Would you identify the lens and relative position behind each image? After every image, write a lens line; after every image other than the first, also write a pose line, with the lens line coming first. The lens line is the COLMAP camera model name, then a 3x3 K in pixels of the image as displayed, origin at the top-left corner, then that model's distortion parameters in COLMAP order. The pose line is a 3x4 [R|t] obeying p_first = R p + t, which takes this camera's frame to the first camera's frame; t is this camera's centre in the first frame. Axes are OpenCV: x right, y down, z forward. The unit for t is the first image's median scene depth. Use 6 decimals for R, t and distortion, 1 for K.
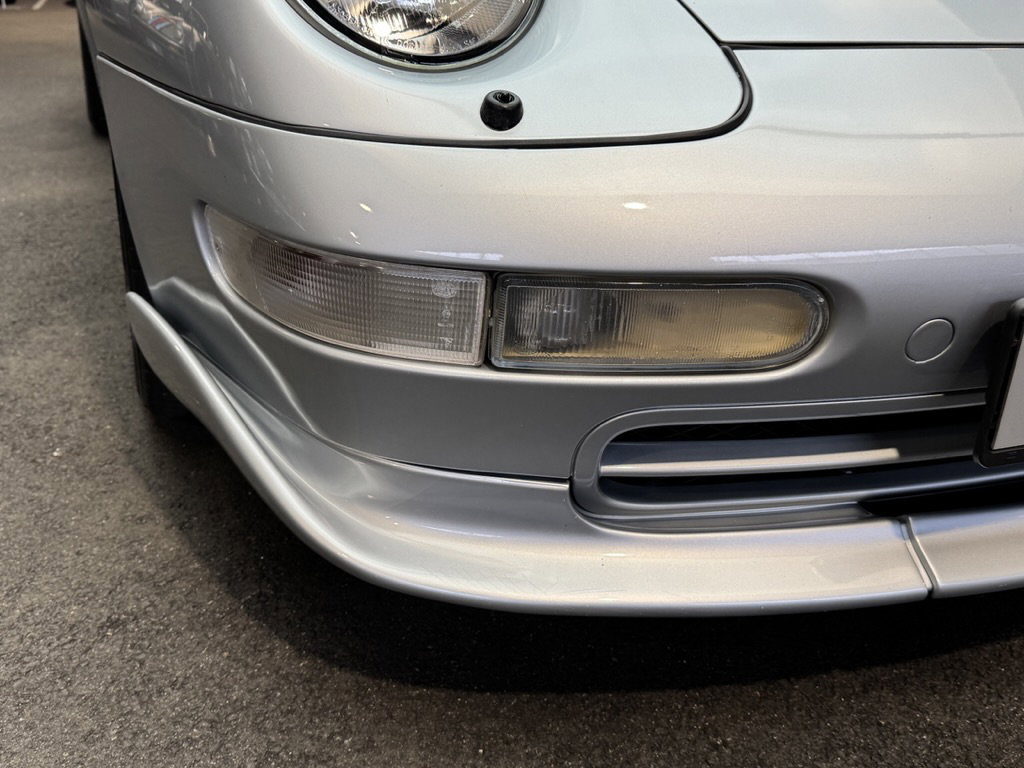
lens RADIAL K [[985.0, 0, 514.6], [0, 985.0, 372.3], [0, 0, 1]] dist [0.007758, 0.003130]
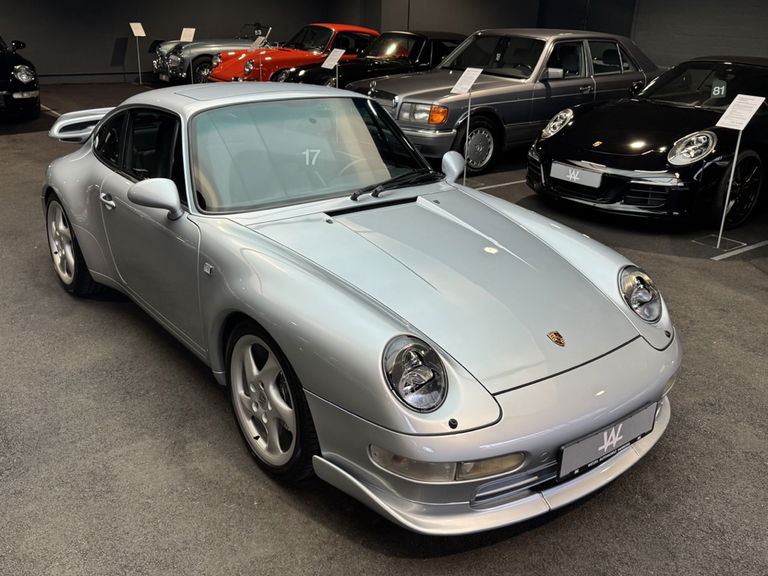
lens RADIAL K [[721.4, 0, 380.4], [0, 721.4, 292.2], [0, 0, 1]] dist [0.159809, -0.333216]
pose [[0.960685, -0.109800, 0.255007, -0.925410], [0.114155, 0.993460, -0.002298, -0.745218], [-0.253087, 0.031318, 0.966937, -1.789870]]
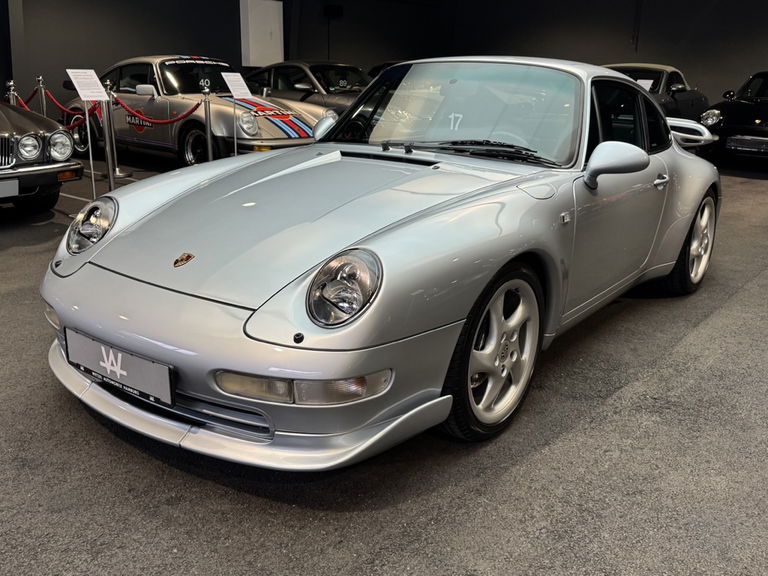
lens RADIAL K [[721.4, 0, 380.4], [0, 721.4, 292.2], [0, 0, 1]] dist [0.159809, -0.333216]
pose [[0.519295, 0.227012, -0.823892, 3.416620], [-0.341946, 0.938729, 0.043127, -0.730828], [0.783202, 0.259331, 0.565103, 0.141792]]
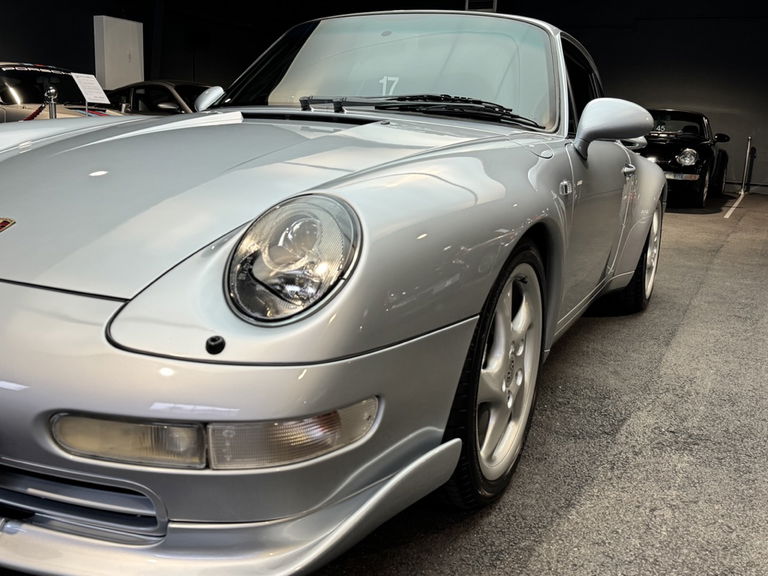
lens RADIAL K [[721.4, 0, 380.4], [0, 721.4, 292.2], [0, 0, 1]] dist [0.159809, -0.333216]
pose [[0.666251, 0.162440, -0.727821, 2.454985], [-0.319814, 0.943918, -0.082089, -0.465460], [0.673668, 0.287459, 0.680837, 0.613550]]
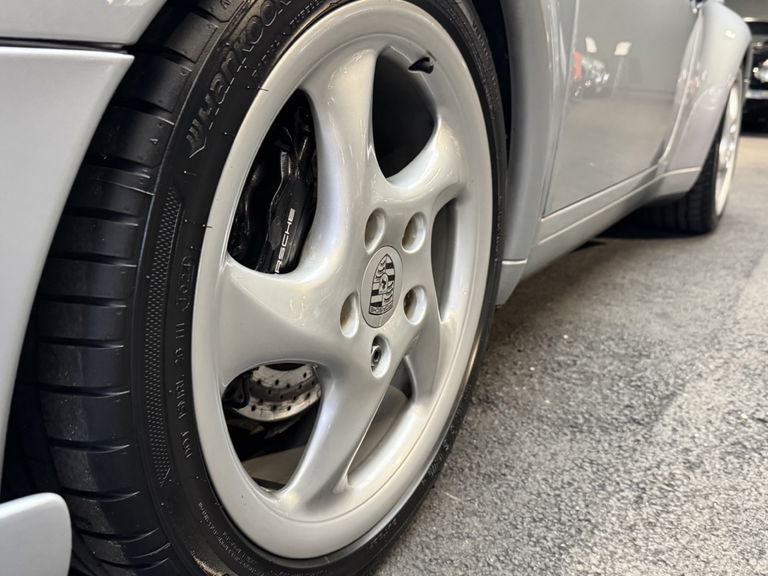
lens RADIAL K [[721.4, 0, 380.4], [0, 721.4, 292.2], [0, 0, 1]] dist [0.159809, -0.333216]
pose [[0.608752, 0.217525, -0.762957, 1.872618], [-0.331413, 0.943475, 0.004563, -0.542797], [0.720823, 0.250077, 0.646433, 1.796959]]
